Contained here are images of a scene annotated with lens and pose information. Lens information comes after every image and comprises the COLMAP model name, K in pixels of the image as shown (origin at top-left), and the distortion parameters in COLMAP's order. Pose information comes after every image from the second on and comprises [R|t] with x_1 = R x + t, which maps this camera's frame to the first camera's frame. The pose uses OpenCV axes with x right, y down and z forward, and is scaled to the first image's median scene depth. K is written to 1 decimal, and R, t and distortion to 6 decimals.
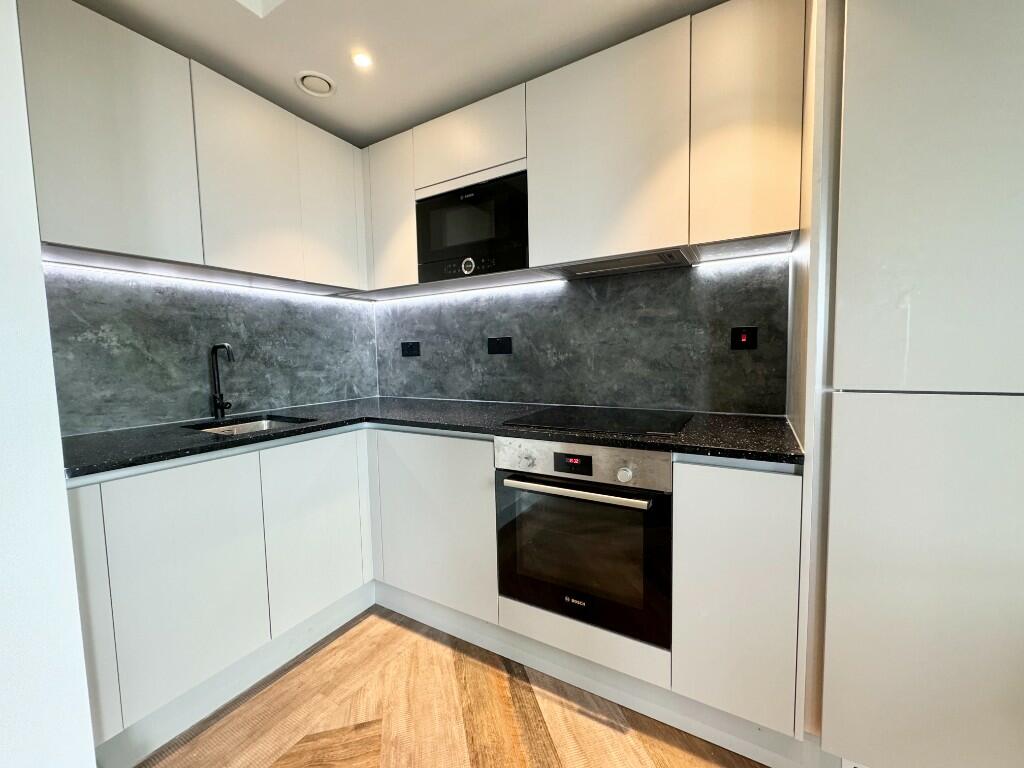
lens RADIAL K [[408.1, 0, 512.2], [0, 408.1, 382.7], [0, 0, 1]] dist [-0.003739, -0.000005]
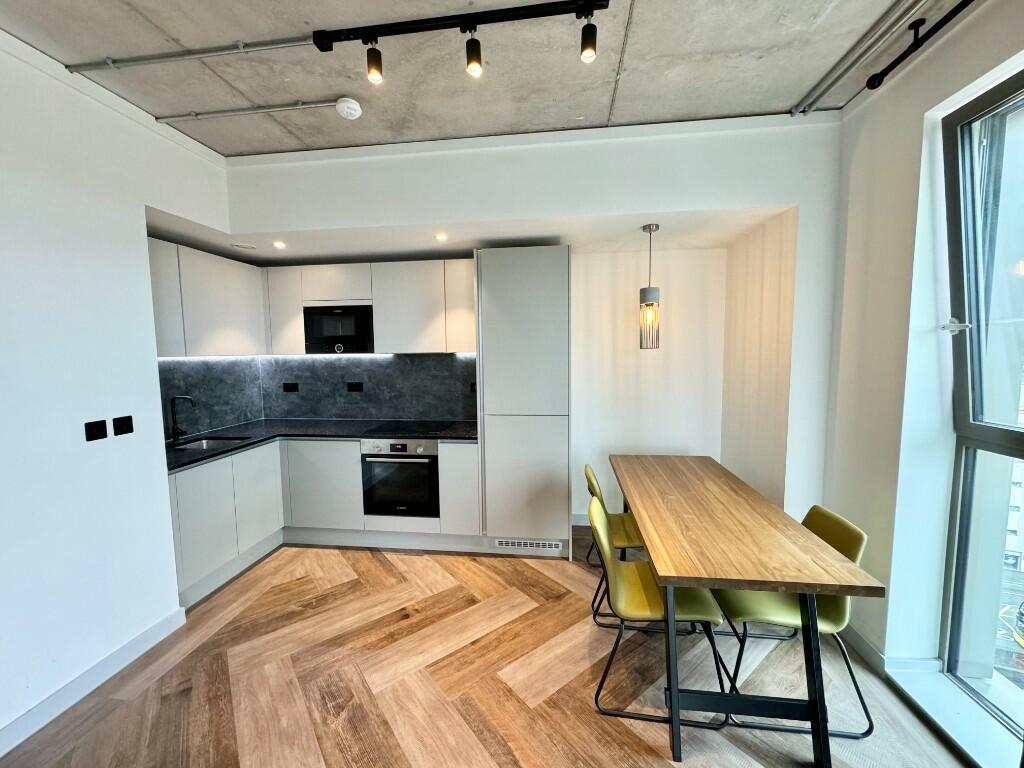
lens RADIAL K [[408.1, 0, 511.3], [0, 408.1, 383.9], [0, 0, 1]] dist [-0.003739, -0.000005]
pose [[0.919466, -0.023898, 0.392443, -0.120739], [0.020686, 0.999709, 0.012414, -0.133003], [-0.392626, -0.003296, 0.919692, -1.020676]]
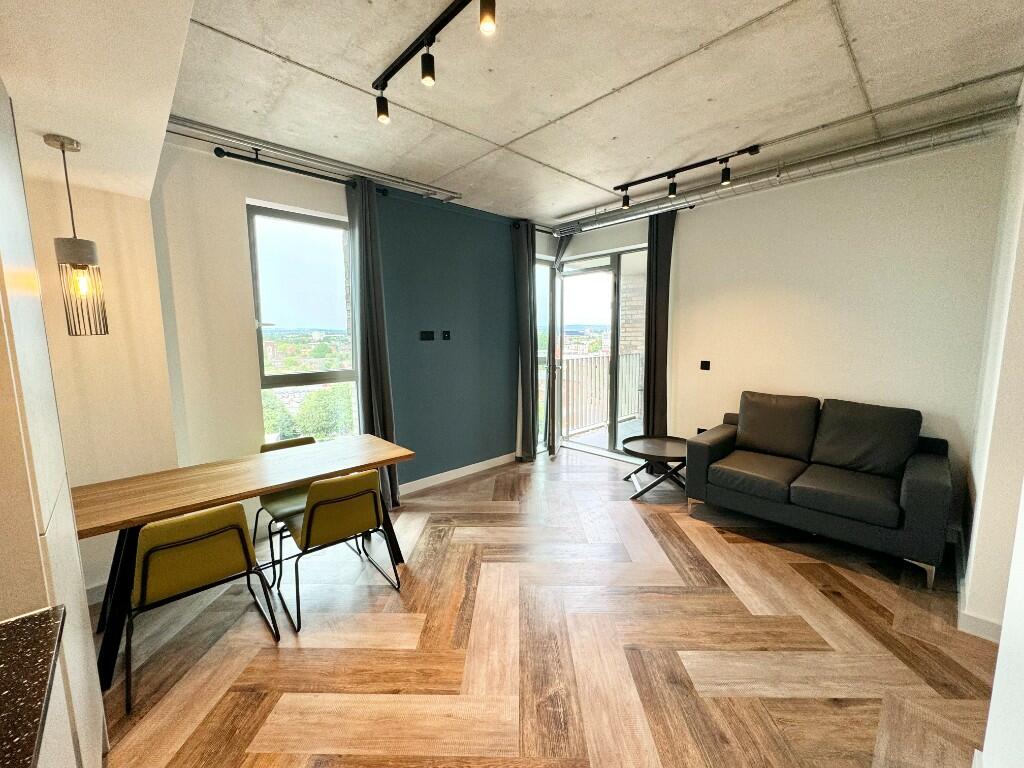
lens RADIAL K [[408.1, 0, 511.8], [0, 408.1, 384.1], [0, 0, 1]] dist [-0.003739, -0.000005]
pose [[-0.961934, -0.002099, 0.273274, -0.301610], [0.050078, 0.981685, 0.183814, -0.246765], [-0.268655, 0.190502, -0.944211, 0.835192]]
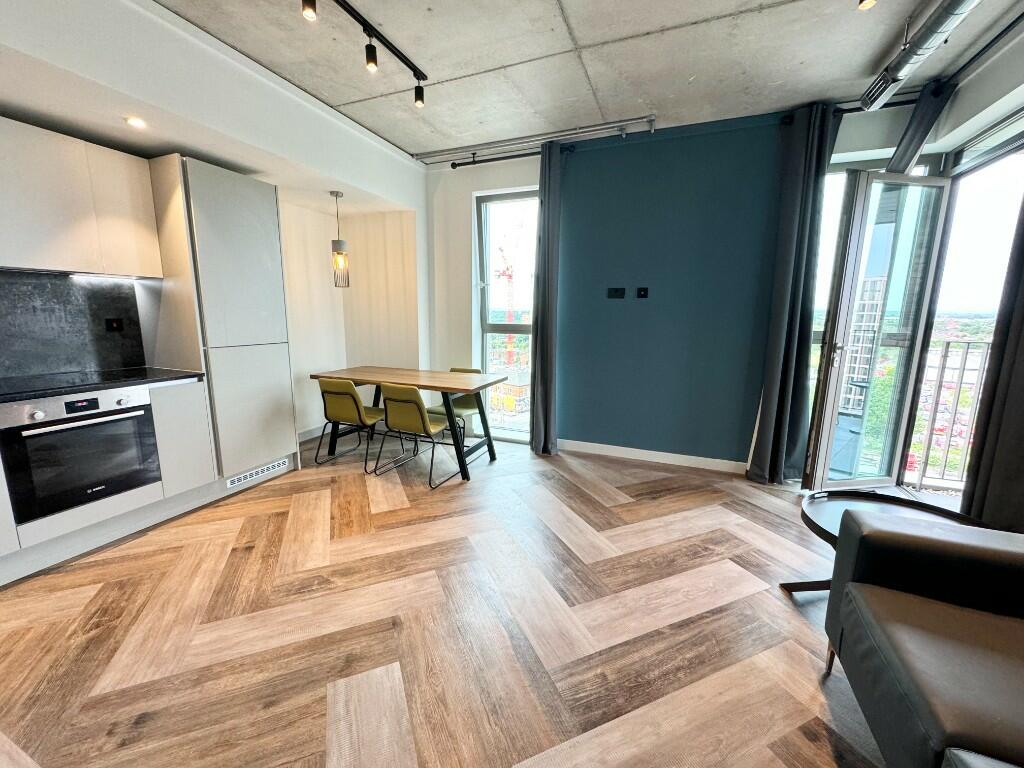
lens RADIAL K [[408.1, 0, 511.5], [0, 408.1, 384.4], [0, 0, 1]] dist [-0.003739, -0.000005]
pose [[-0.146012, -0.149660, 0.977897, -1.233626], [0.061167, 0.985234, 0.159916, -0.029602], [-0.987390, 0.083164, -0.134701, -0.353970]]
